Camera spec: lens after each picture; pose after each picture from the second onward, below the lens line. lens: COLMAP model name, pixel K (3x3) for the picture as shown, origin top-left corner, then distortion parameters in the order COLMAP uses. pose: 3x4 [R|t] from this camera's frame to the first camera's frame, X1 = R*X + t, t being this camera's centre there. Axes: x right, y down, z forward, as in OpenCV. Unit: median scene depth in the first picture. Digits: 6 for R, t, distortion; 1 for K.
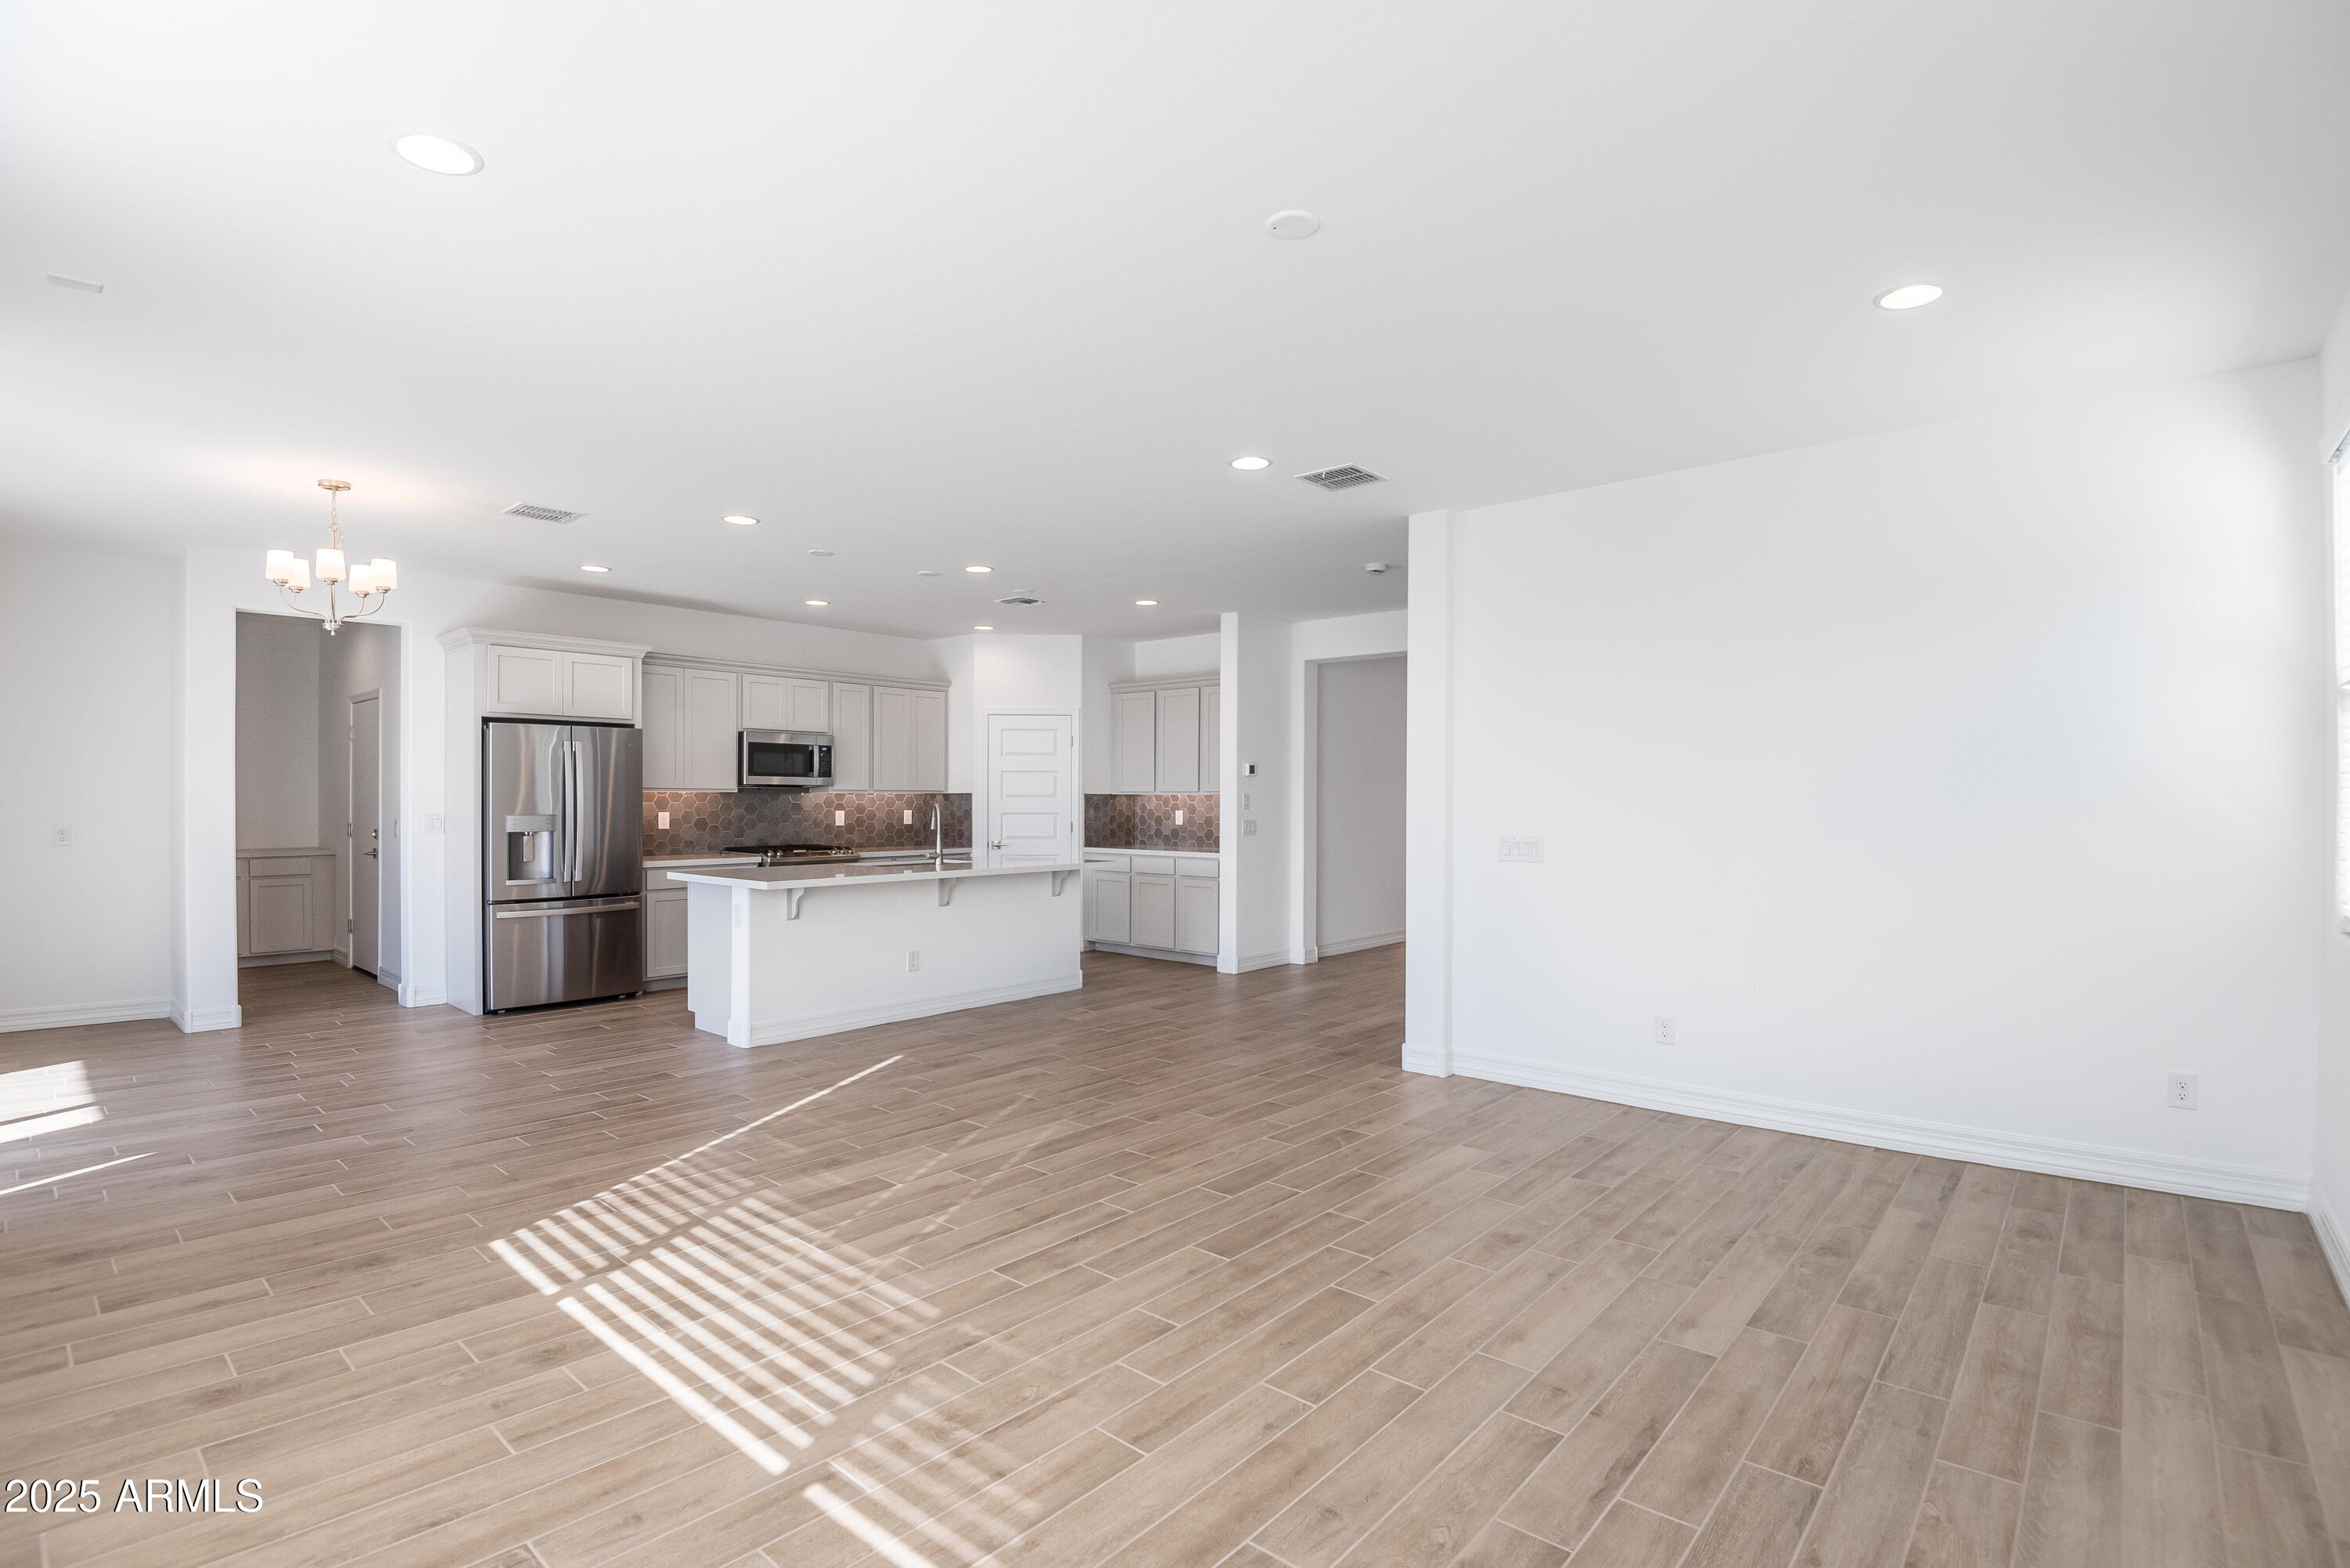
lens RADIAL K [[1088.7, 0, 1194.2], [0, 1088.7, 799.3], [0, 0, 1]] dist [-0.042118, -0.001627]
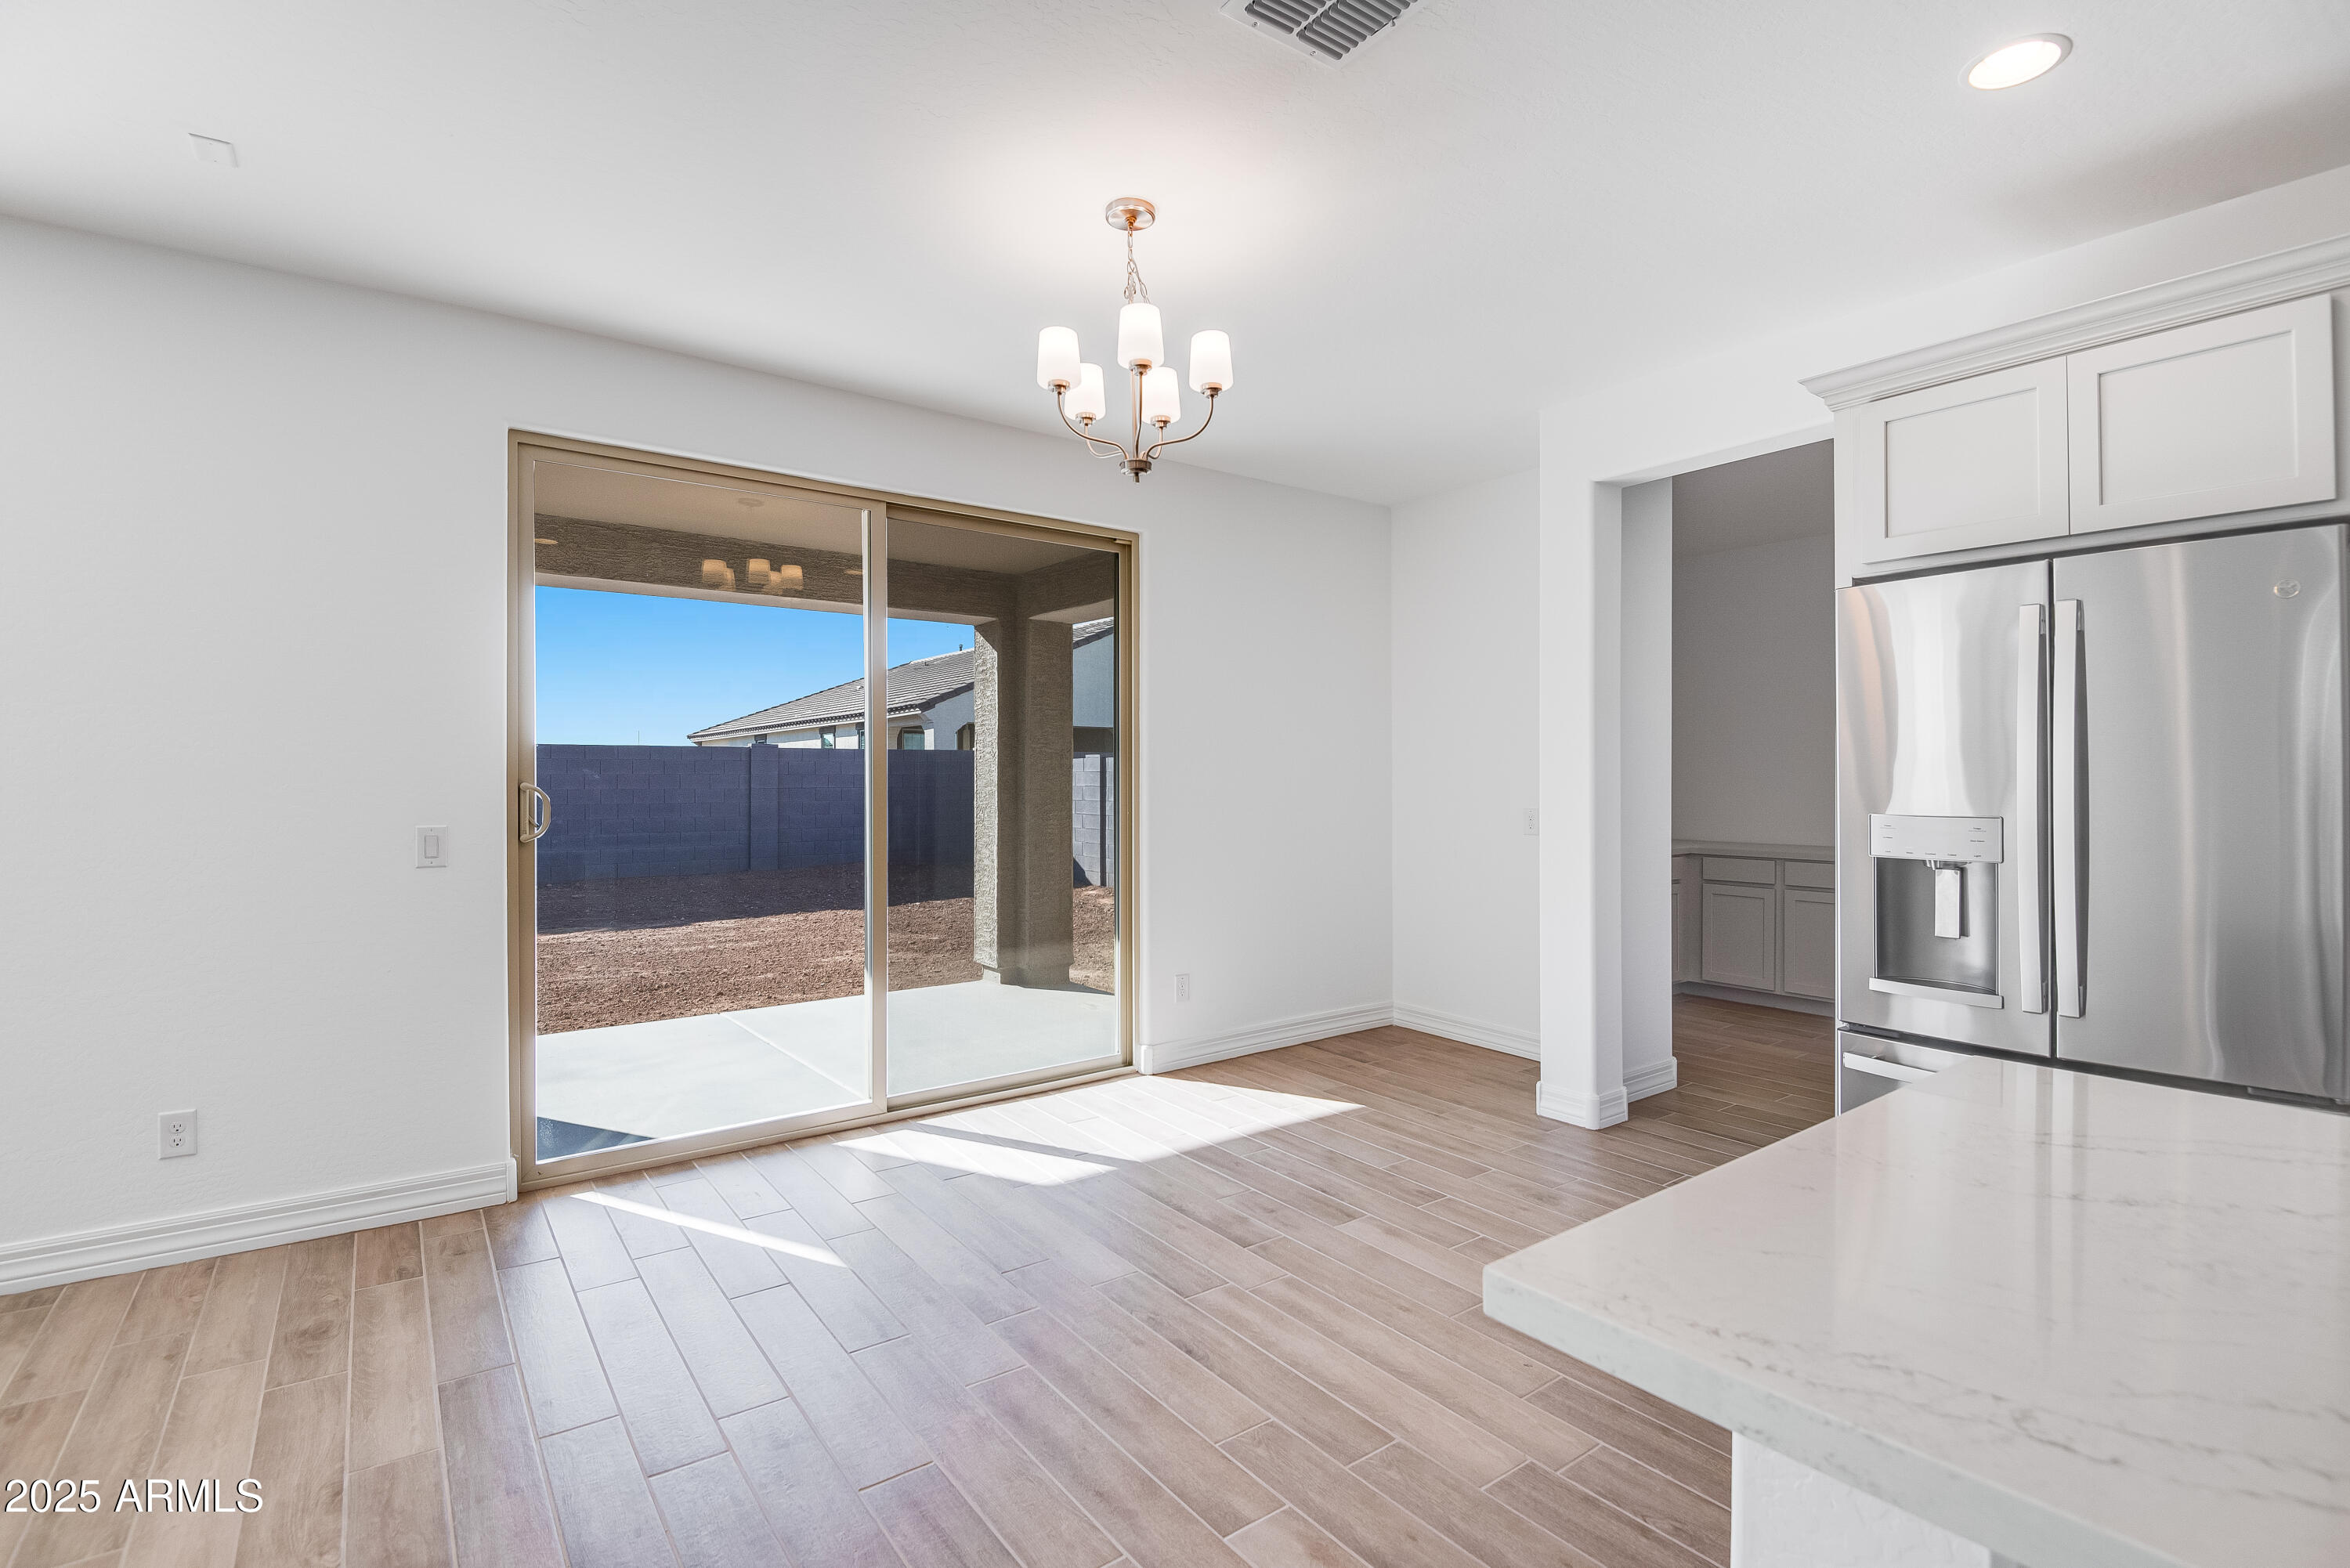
lens RADIAL K [[1076.3, 0, 1173.2], [0, 1076.3, 774.8], [0, 0, 1]] dist [-0.003114, -0.007909]
pose [[-0.234669, -0.004000, -0.972067, -0.144282], [0.000782, 0.999990, -0.004304, 0.001168], [0.972075, -0.001770, -0.234664, 0.641687]]
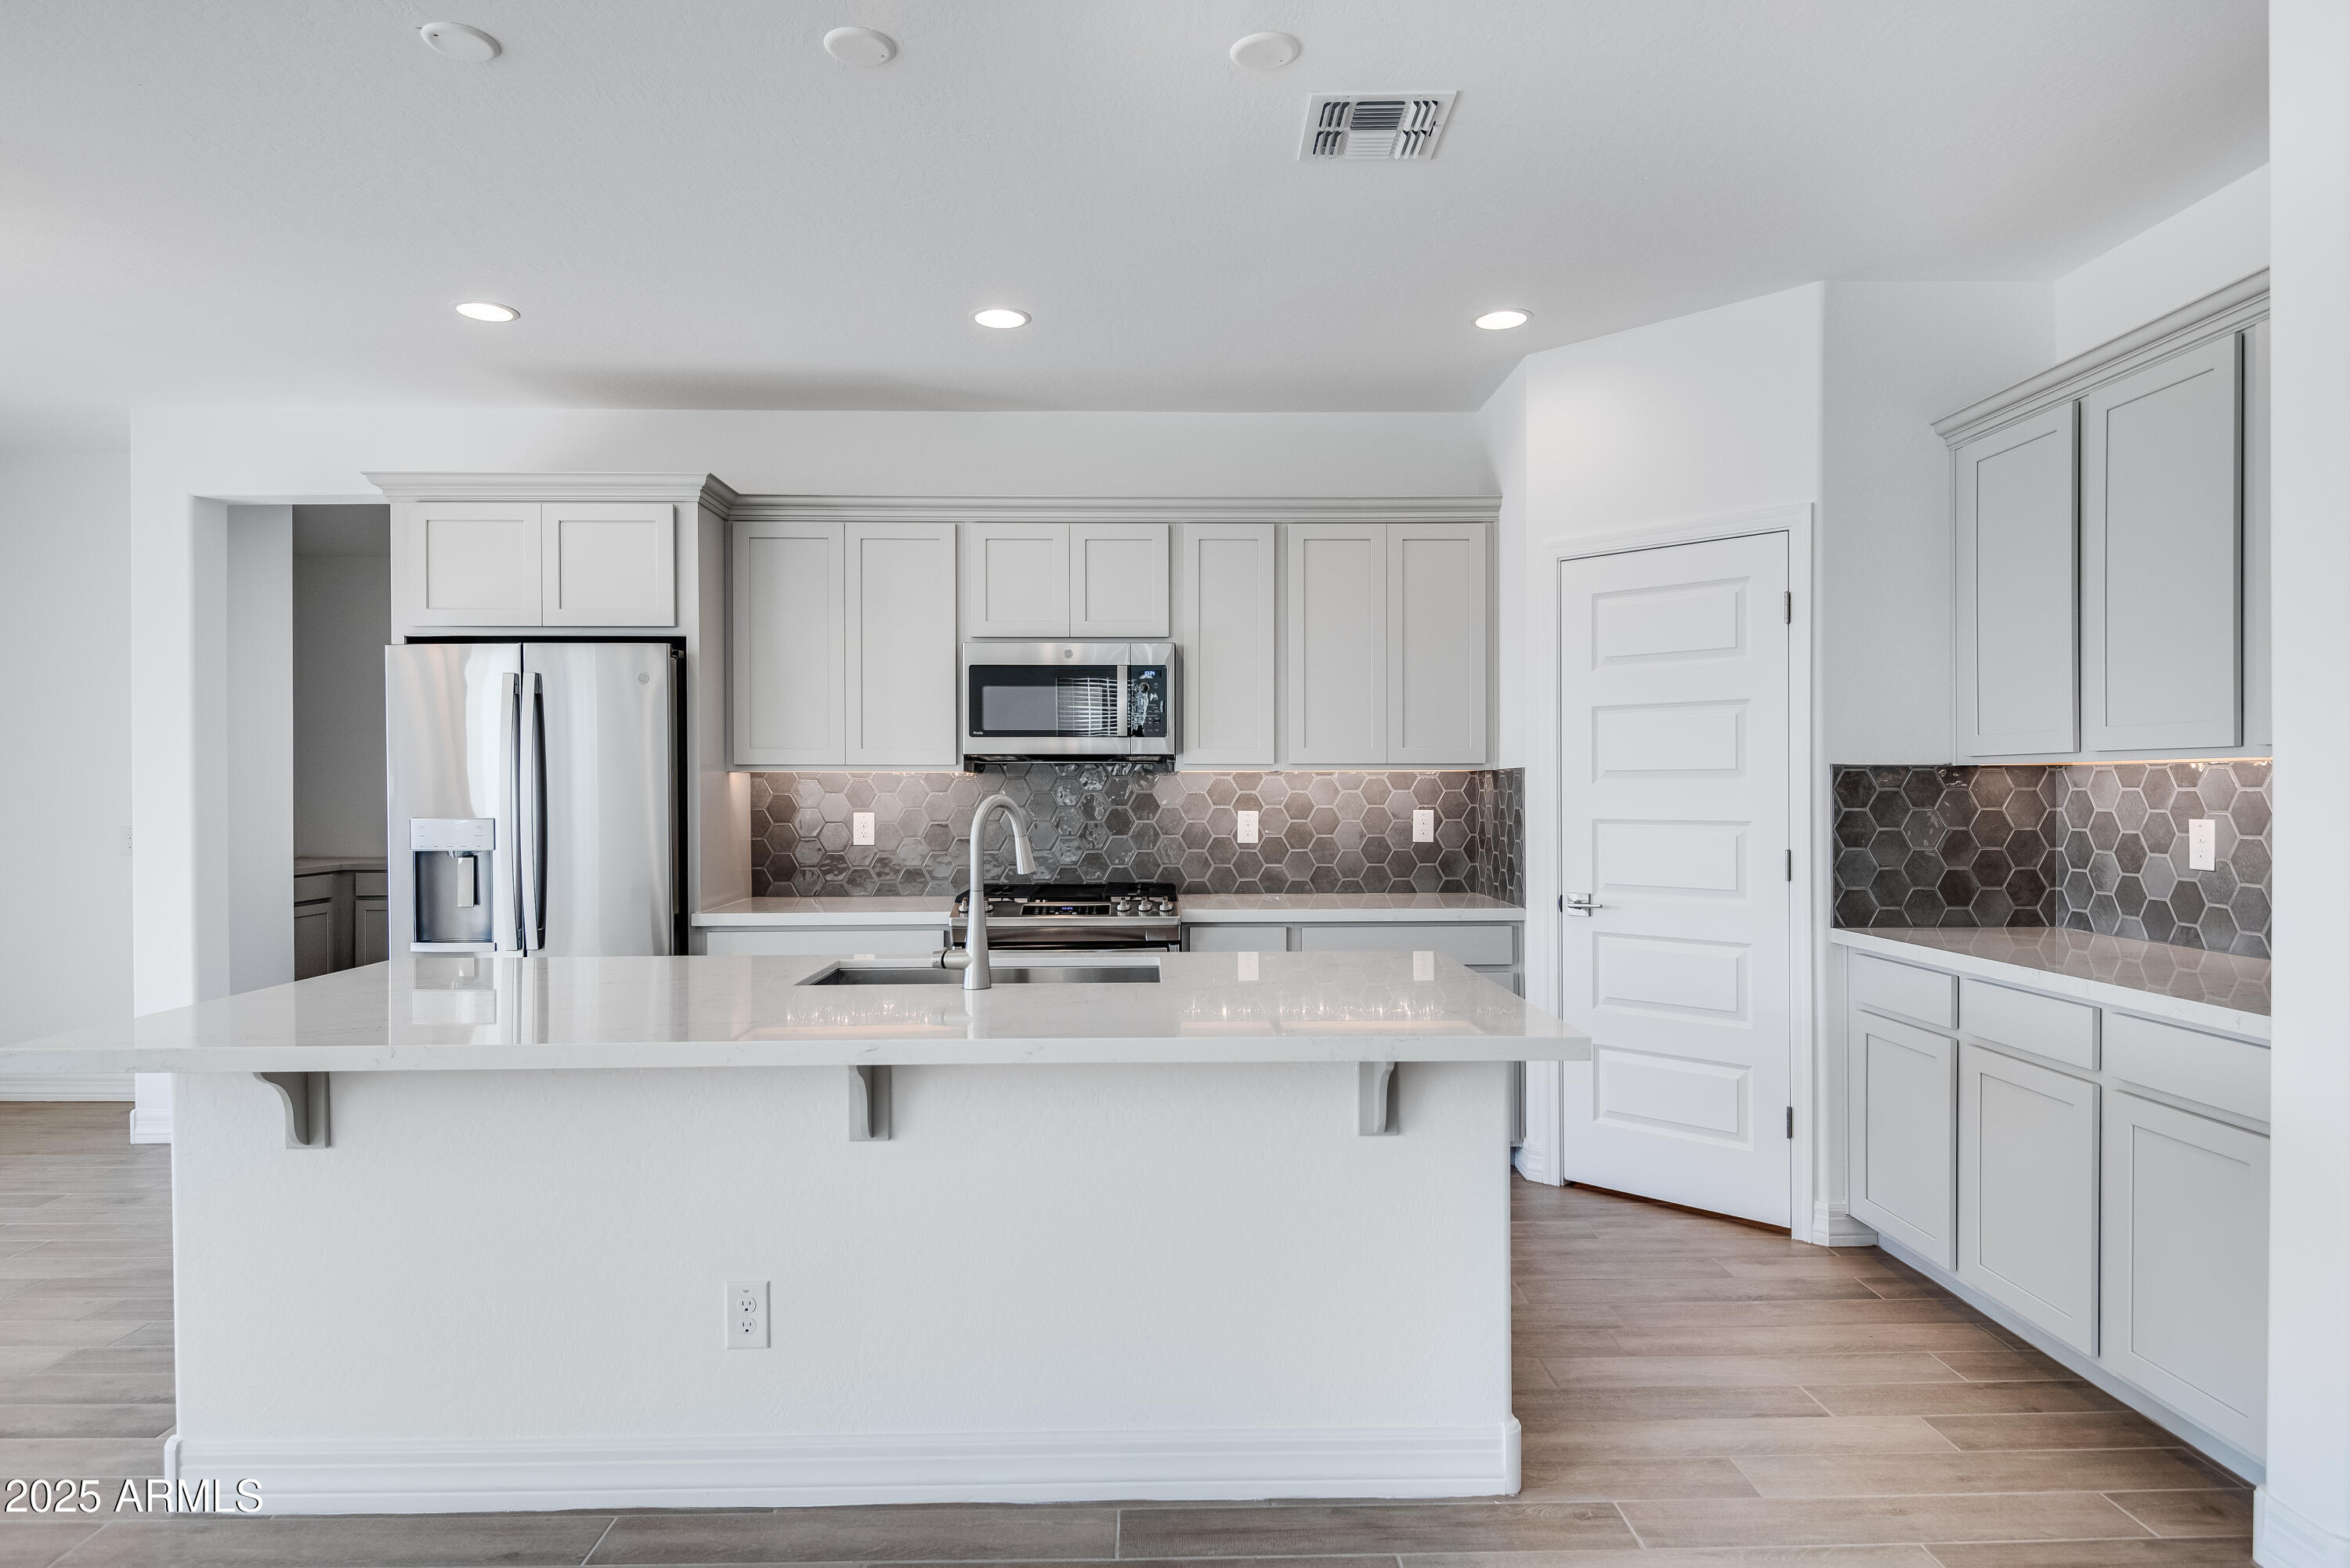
lens RADIAL K [[1323.3, 0, 1160.7], [0, 1323.3, 793.1], [0, 0, 1]] dist [0.003905, -0.004965]
pose [[0.655927, -0.001478, -0.754823, 0.075328], [0.004630, 0.999987, 0.002066, 0.001858], [0.754810, -0.004850, 0.655926, 0.648827]]
